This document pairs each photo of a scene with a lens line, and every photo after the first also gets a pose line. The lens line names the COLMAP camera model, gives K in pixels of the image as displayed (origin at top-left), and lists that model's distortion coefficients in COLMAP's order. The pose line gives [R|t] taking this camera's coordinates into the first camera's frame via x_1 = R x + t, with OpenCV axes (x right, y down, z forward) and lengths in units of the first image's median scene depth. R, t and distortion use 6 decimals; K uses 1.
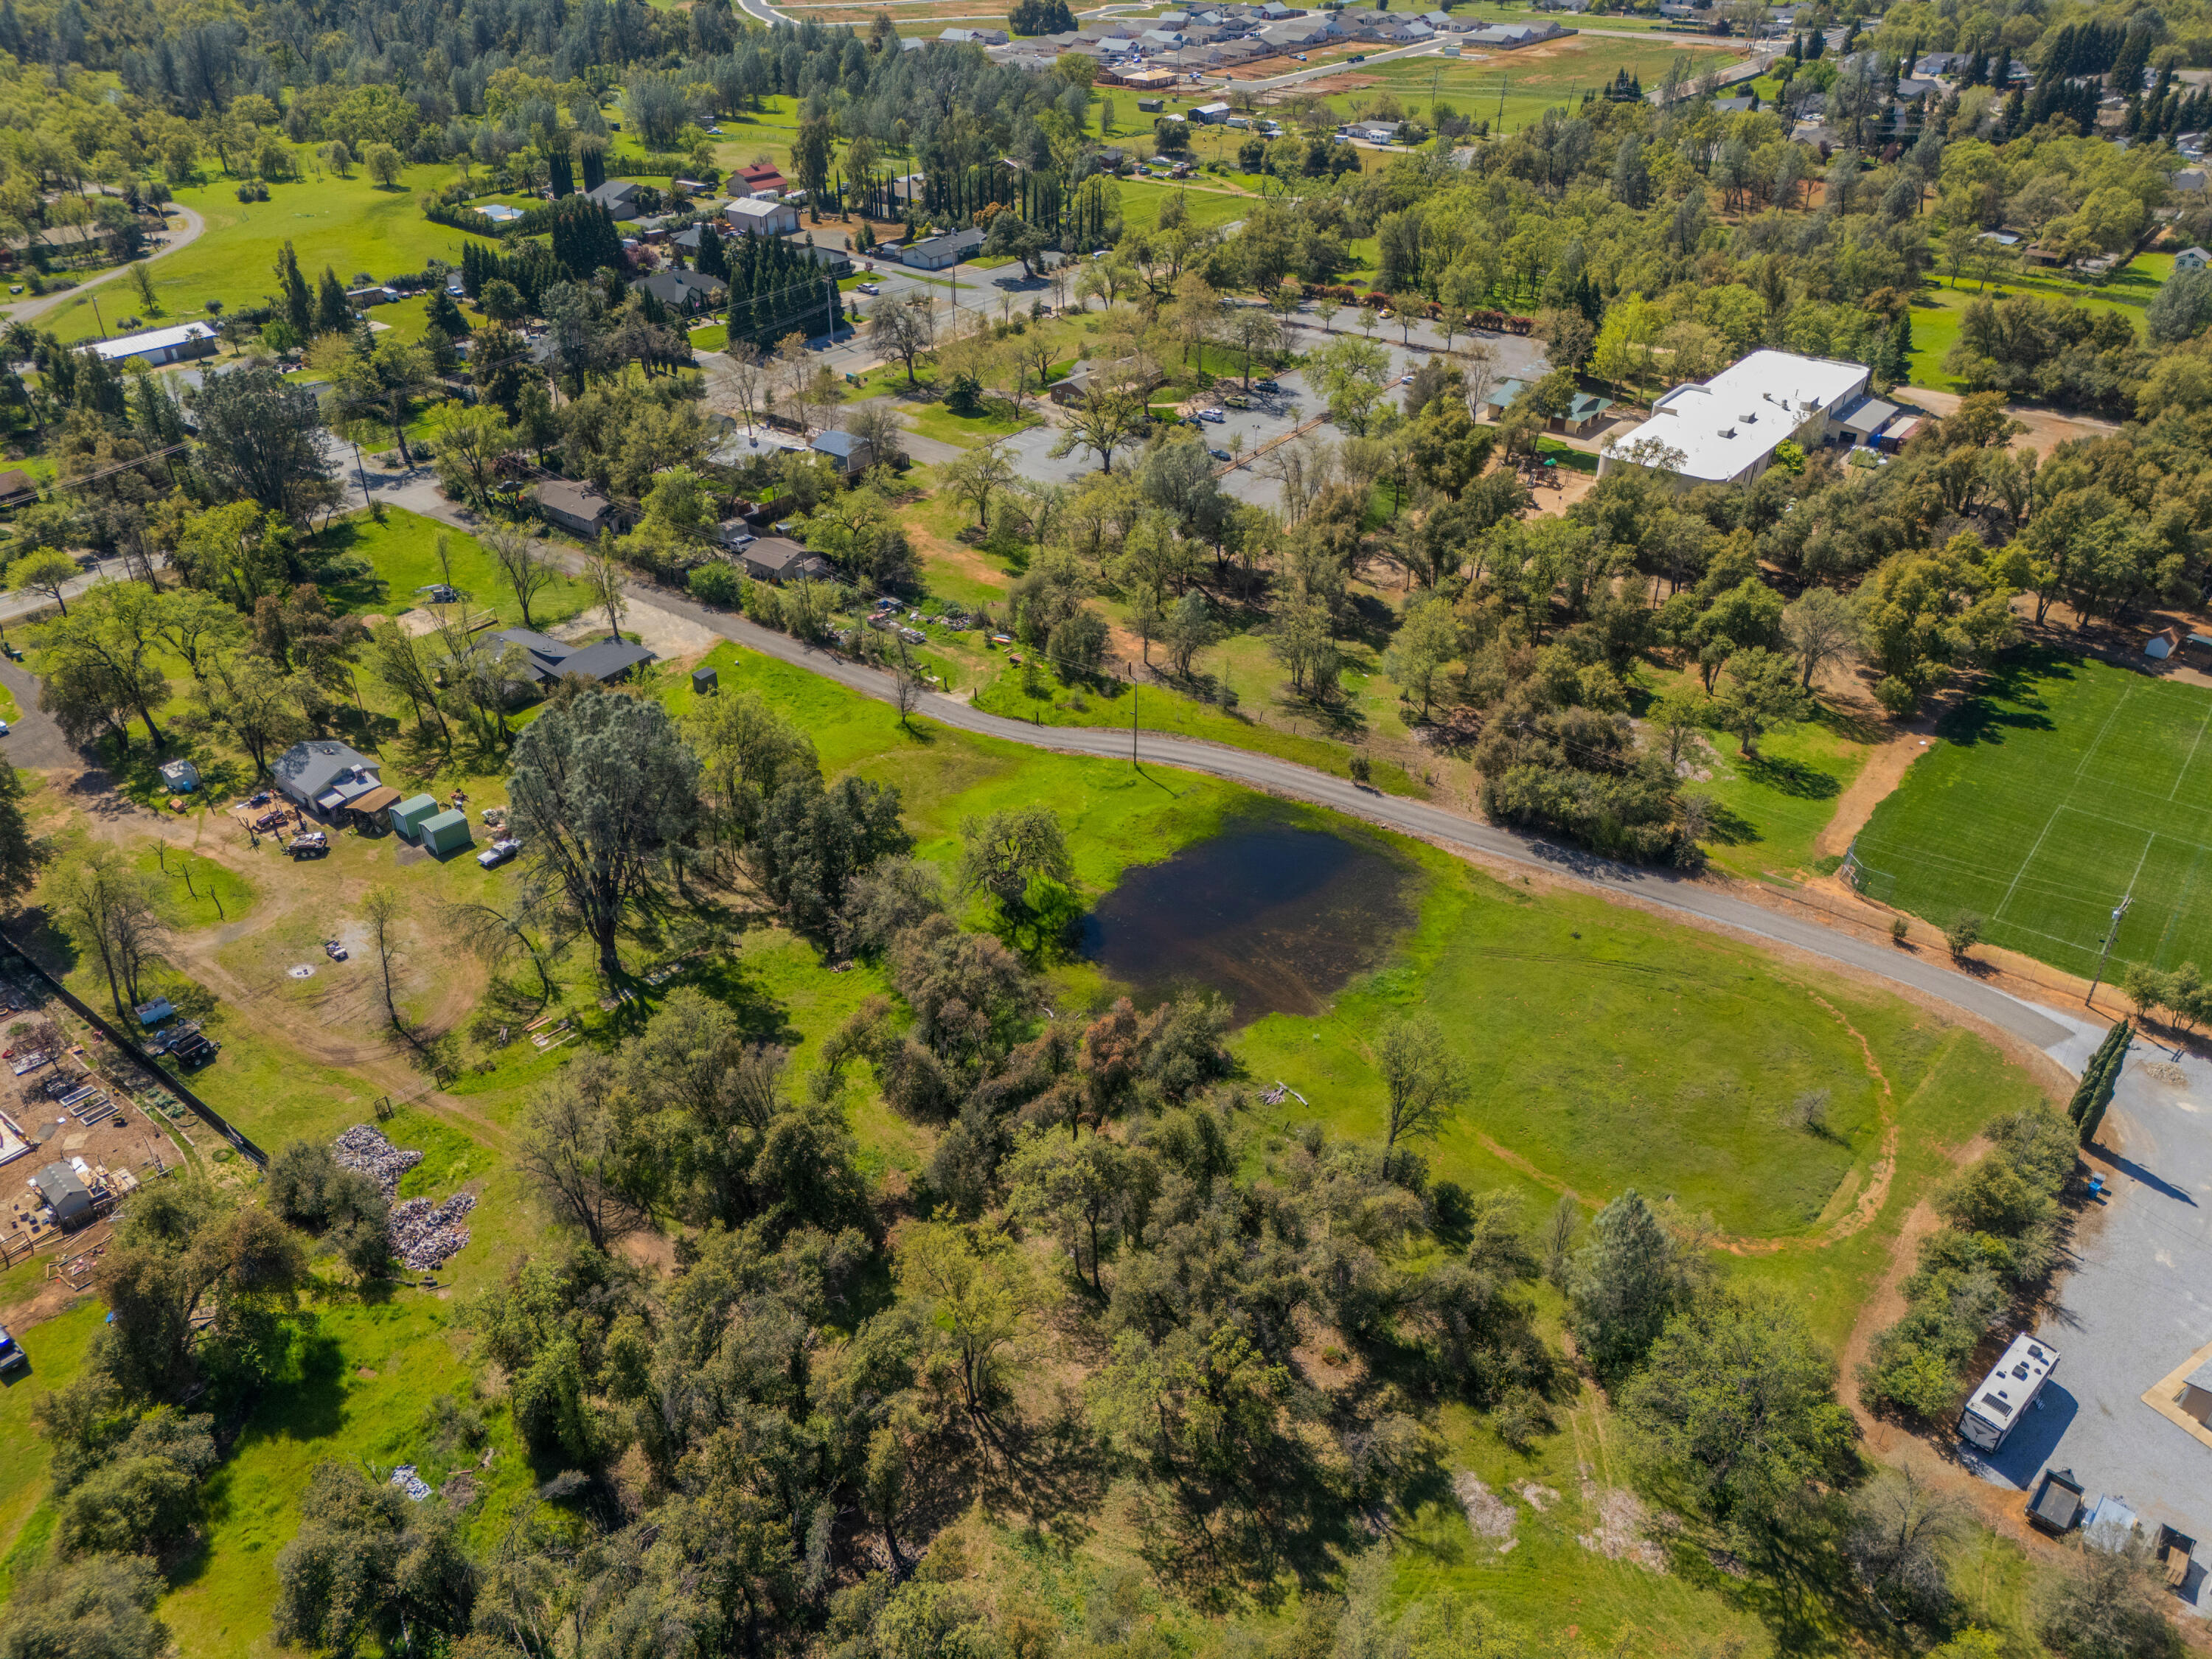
lens RADIAL K [[1592.7, 0, 1111.3], [0, 1592.7, 847.1], [0, 0, 1]] dist [0.067527, -0.066546]
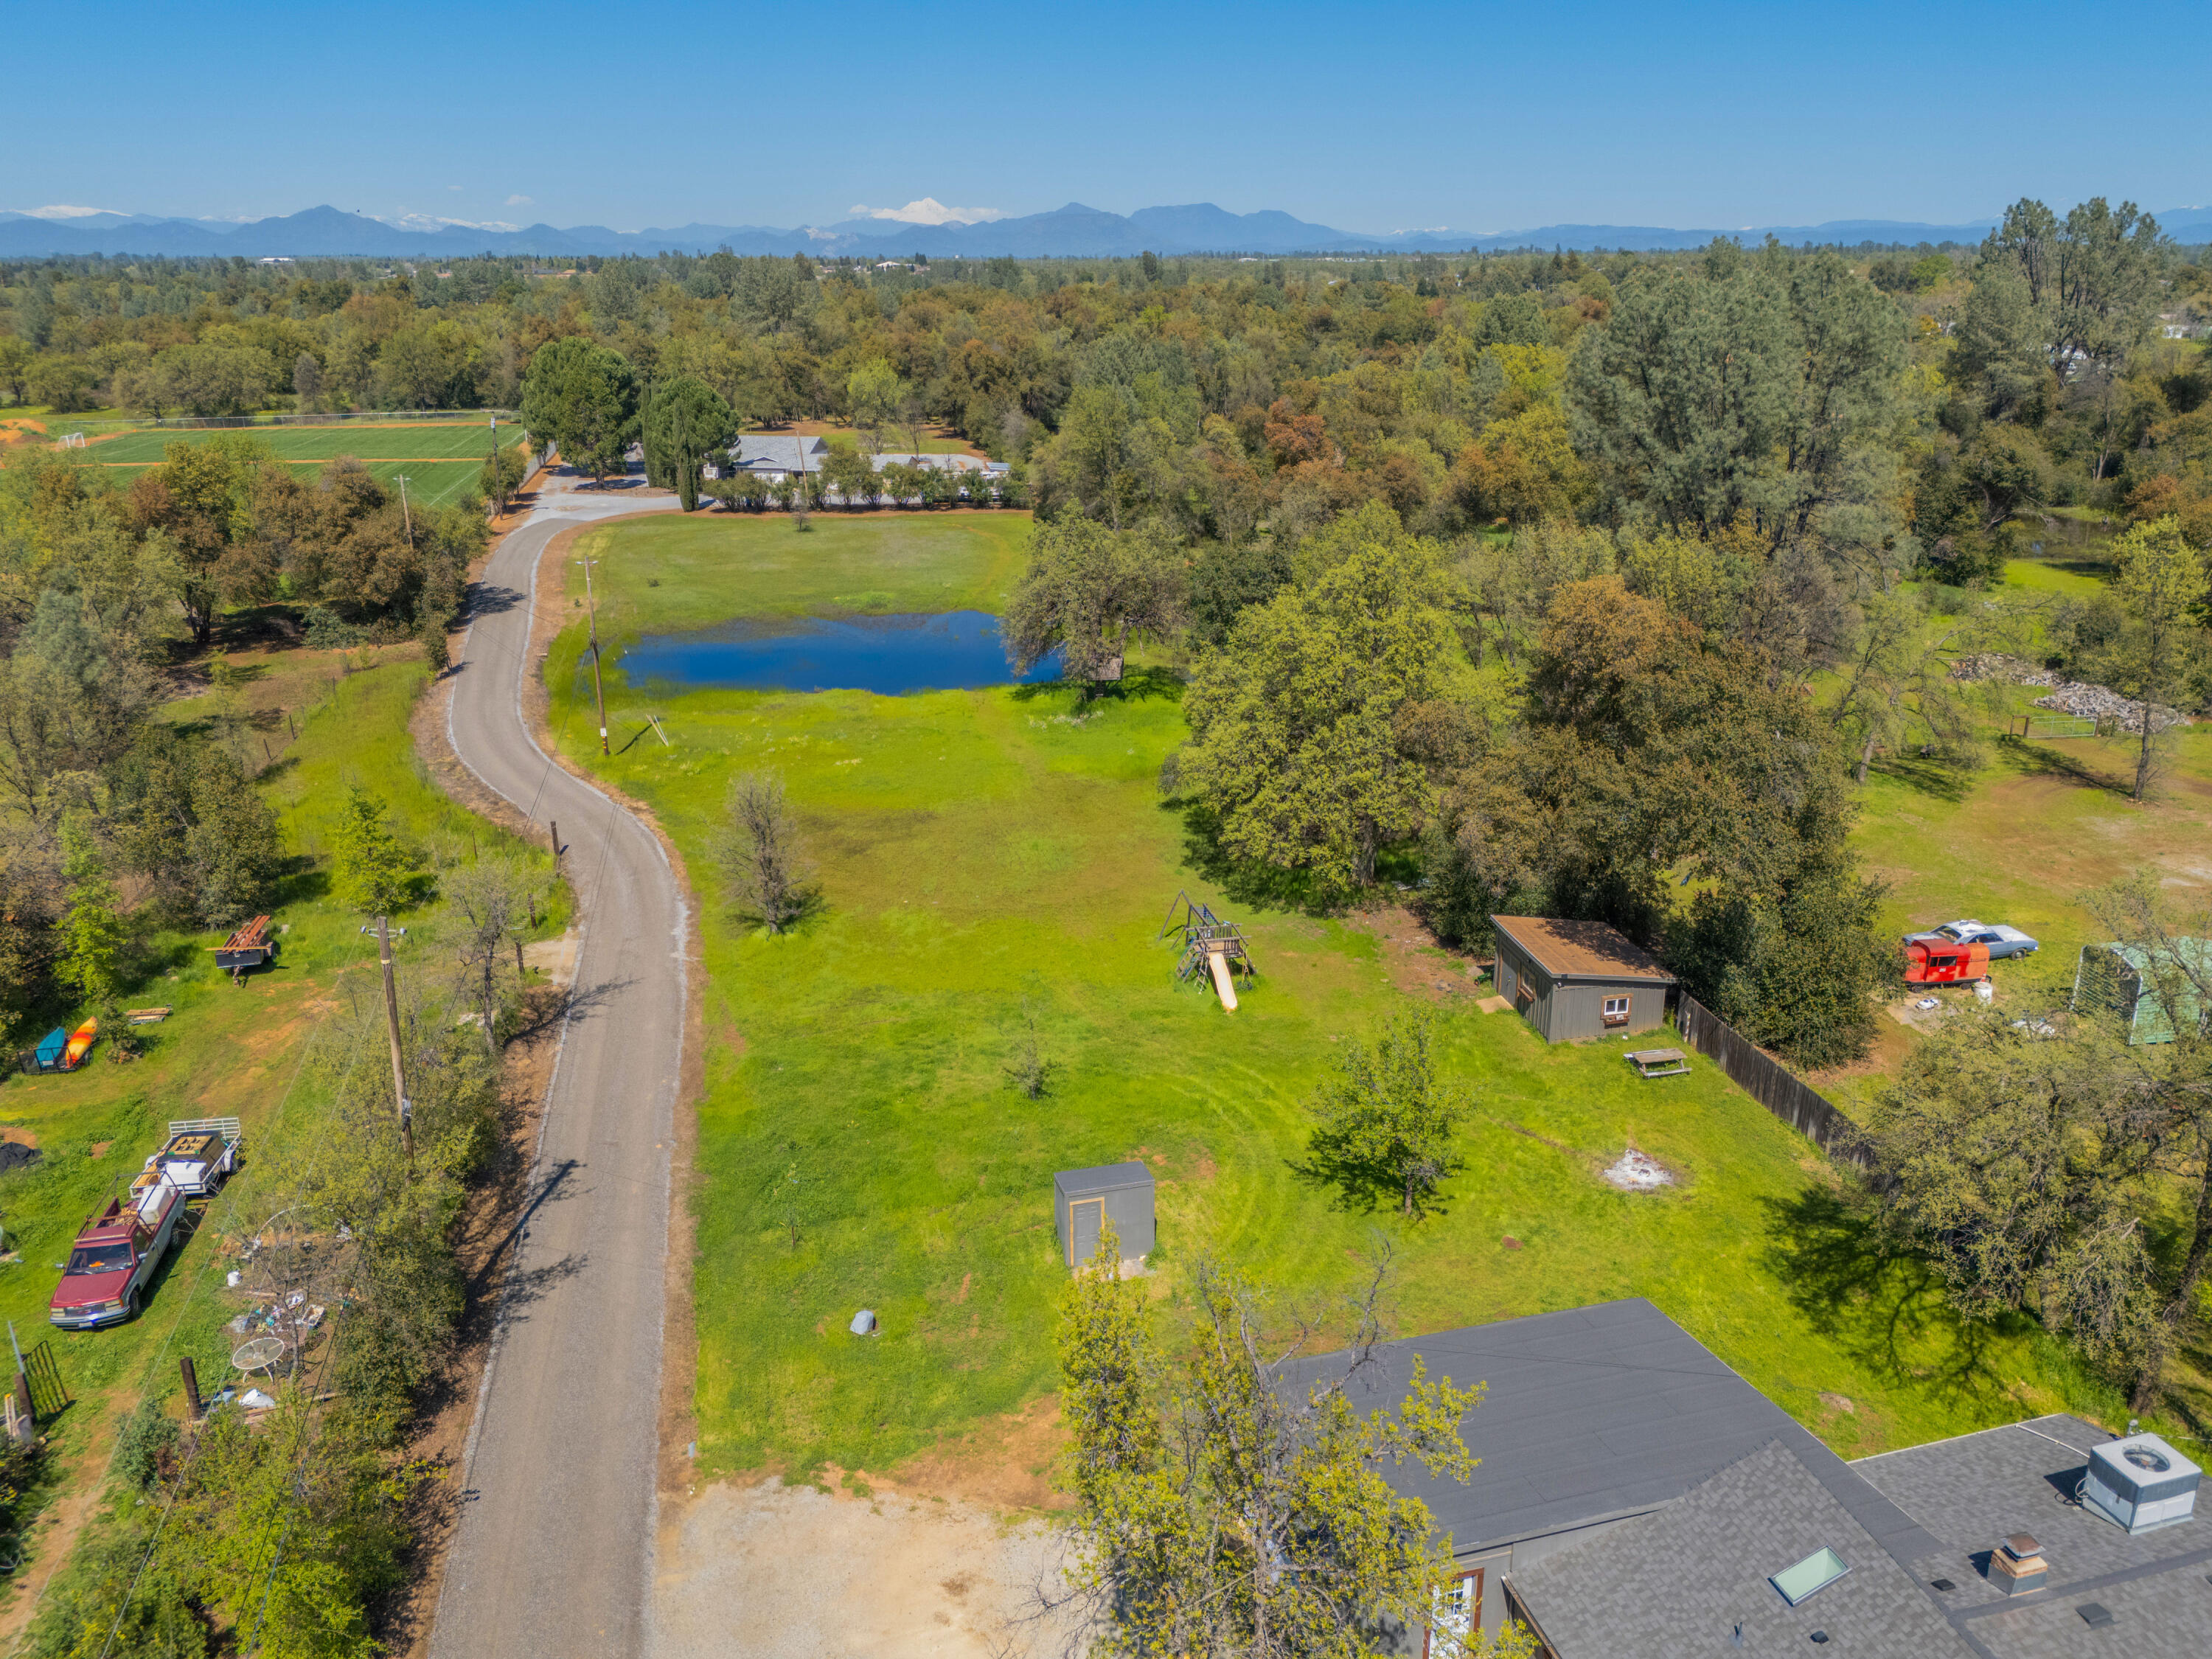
lens RADIAL K [[1592.7, 0, 1111.3], [0, 1592.7, 847.1], [0, 0, 1]] dist [0.067527, -0.066546]
pose [[-0.772294, -0.208923, 0.599928, -0.590604], [0.342308, 0.658687, 0.670042, -0.448512], [-0.535152, 0.722829, -0.437184, 1.663771]]
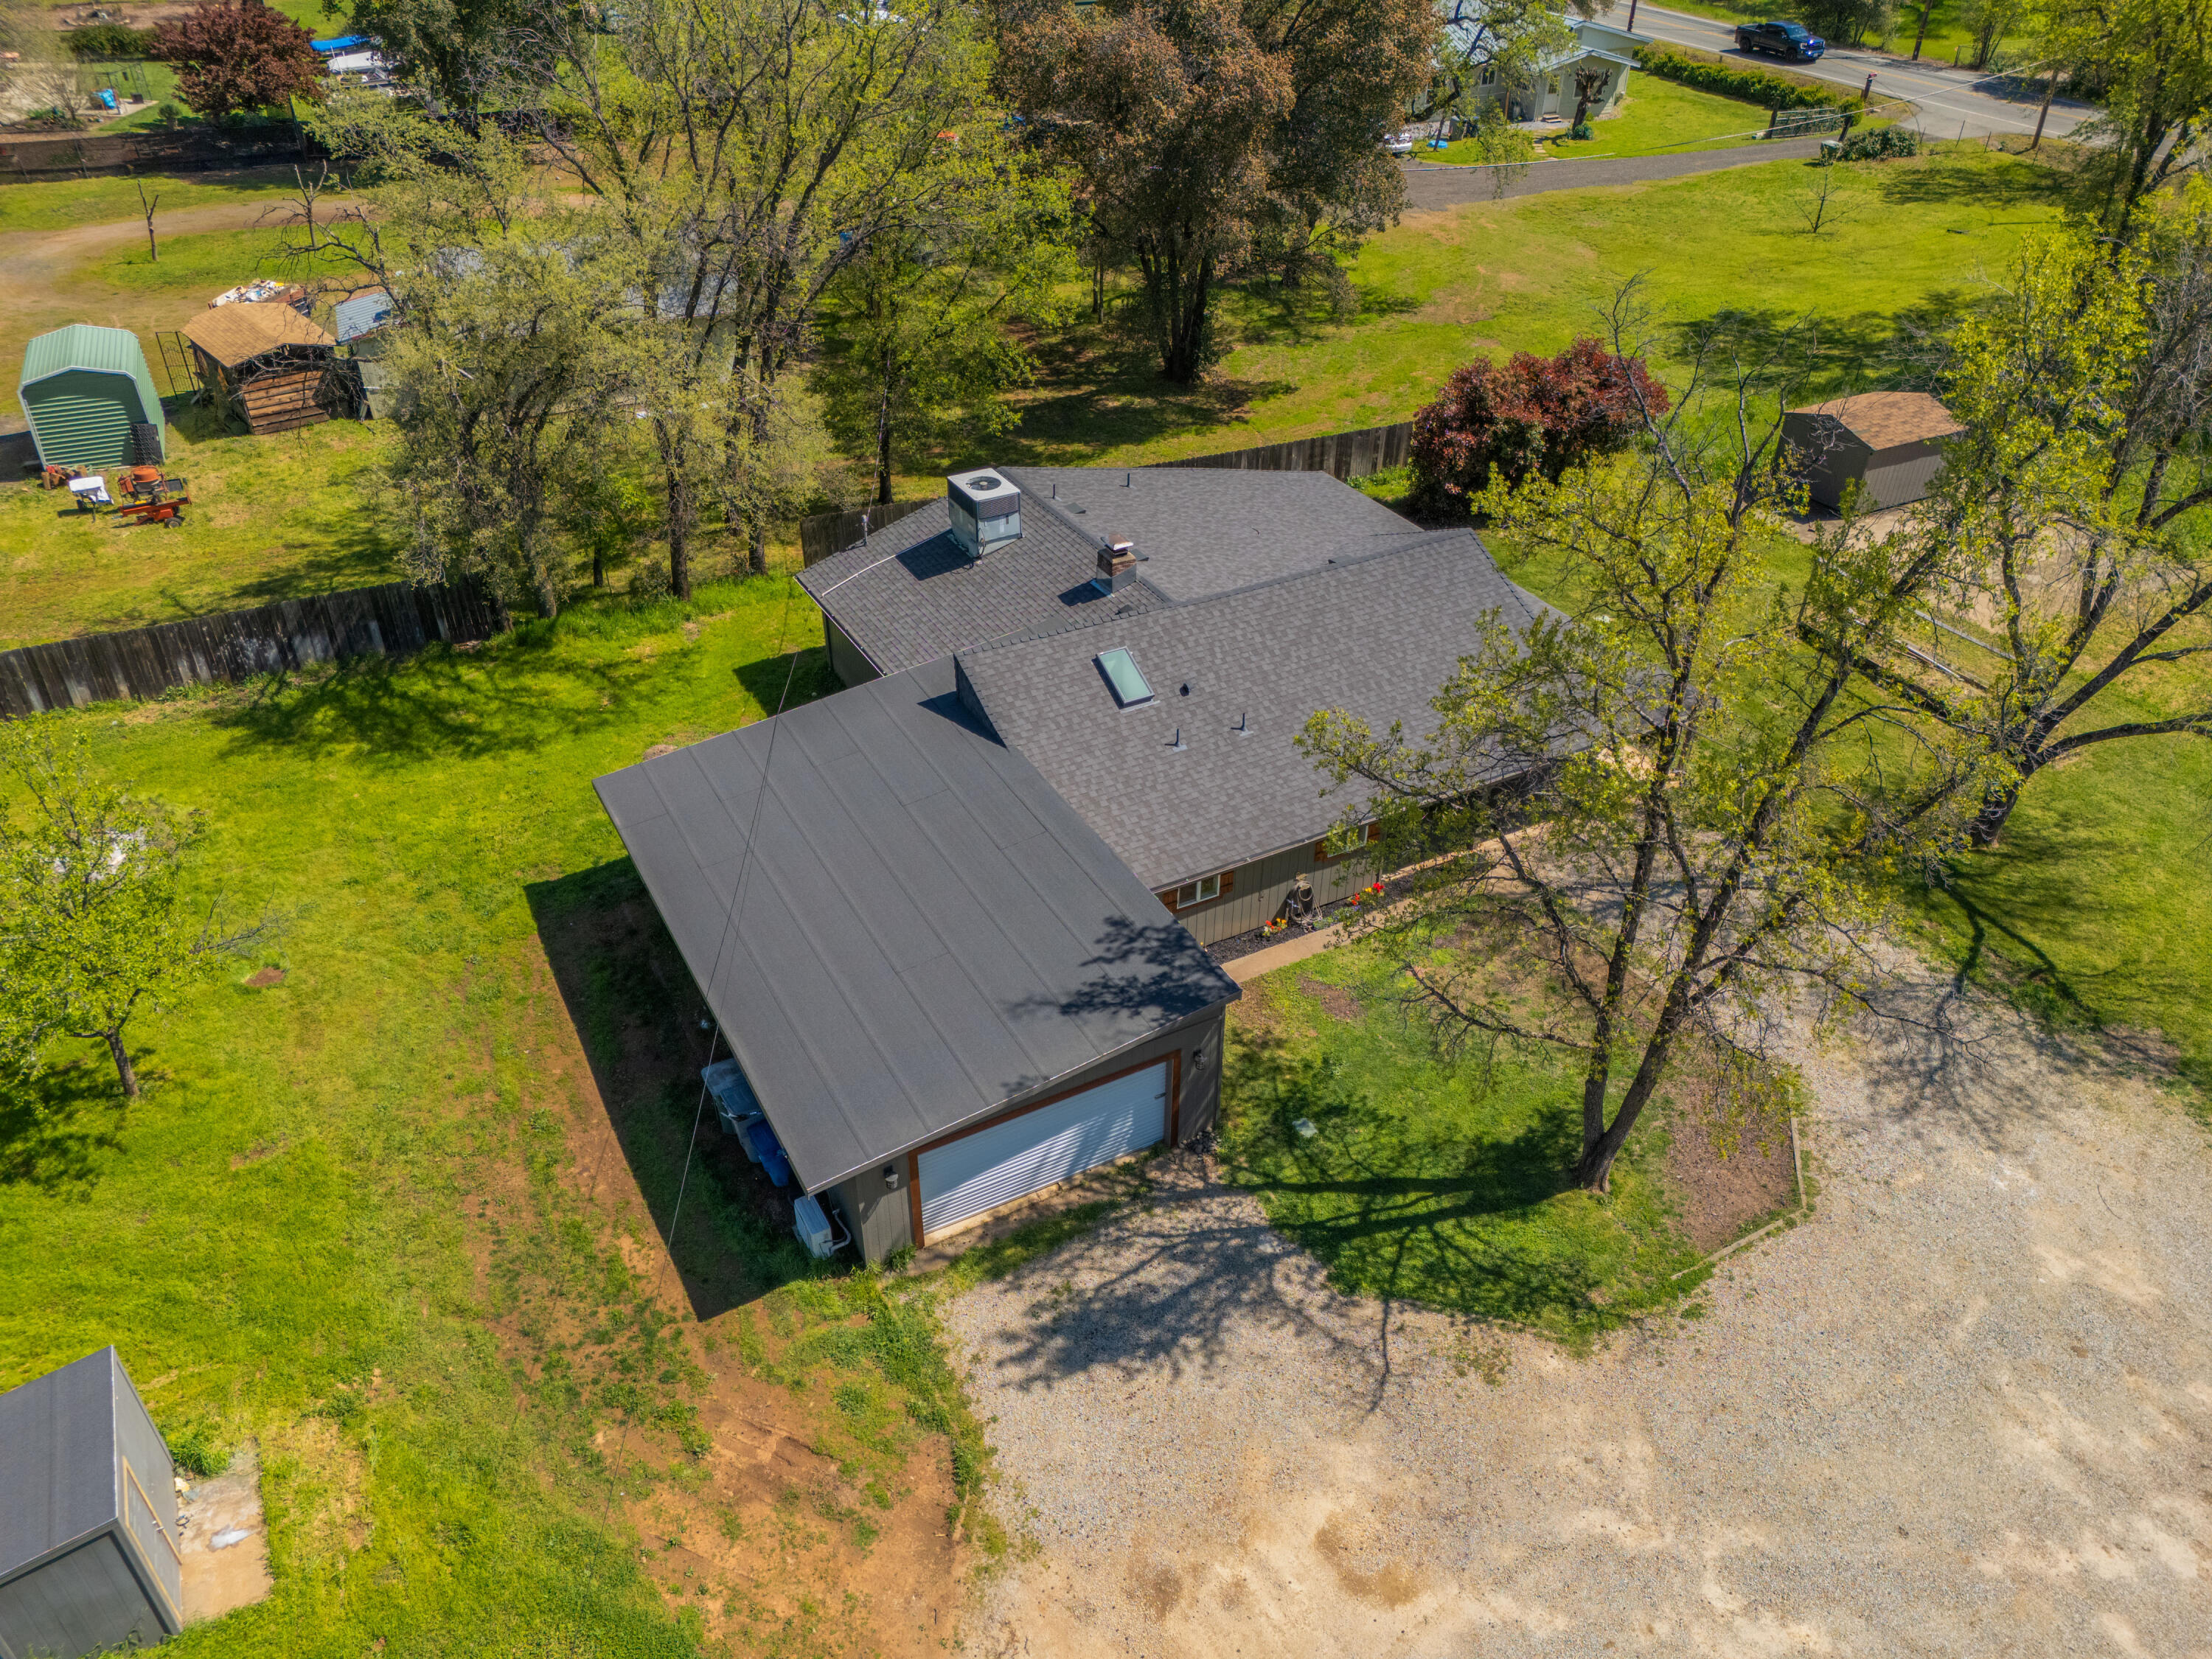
lens RADIAL K [[1608.6, 0, 1112.8], [0, 1608.6, 834.3], [0, 0, 1]] dist [0.055909, -0.053445]
pose [[-0.456381, 0.512641, -0.727266, -0.368888], [-0.480346, 0.546070, 0.686349, -0.345698], [0.748989, 0.662576, -0.002971, 1.600682]]
